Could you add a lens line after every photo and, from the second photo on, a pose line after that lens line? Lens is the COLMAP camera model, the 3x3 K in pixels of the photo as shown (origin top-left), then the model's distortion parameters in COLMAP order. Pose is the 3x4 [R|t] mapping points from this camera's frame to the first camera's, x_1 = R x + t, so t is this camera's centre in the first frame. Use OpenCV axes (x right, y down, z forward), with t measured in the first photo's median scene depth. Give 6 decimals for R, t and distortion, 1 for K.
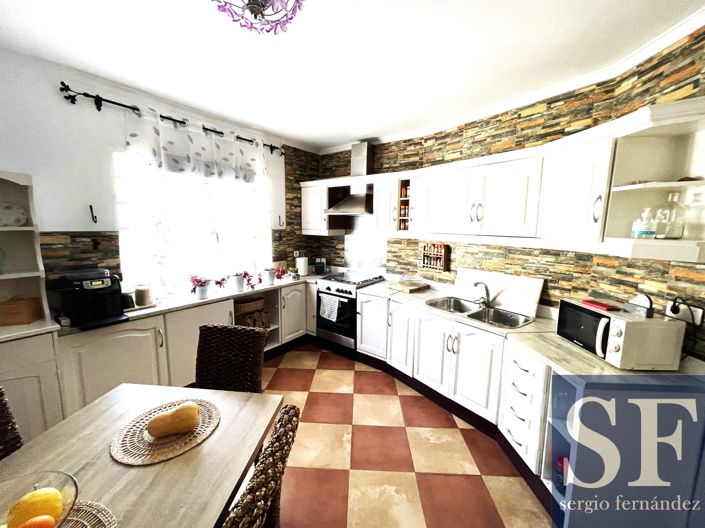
lens RADIAL K [[280.0, 0, 350.2], [0, 280.0, 263.8], [0, 0, 1]] dist [-0.001189, -0.000228]
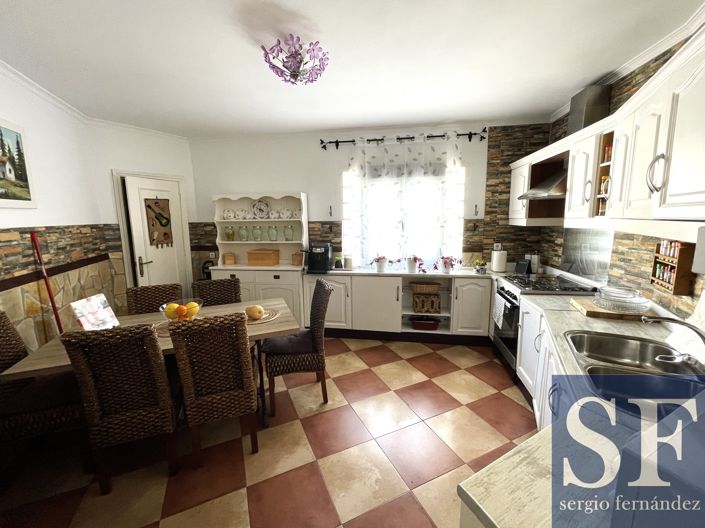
lens RADIAL K [[280.0, 0, 353.9], [0, 280.0, 264.1], [0, 0, 1]] dist [-0.001189, -0.000228]
pose [[0.461321, 0.122325, -0.878760, 0.472281], [-0.105490, 0.990986, 0.082569, -0.007179], [0.880940, 0.054610, 0.470067, 0.221123]]
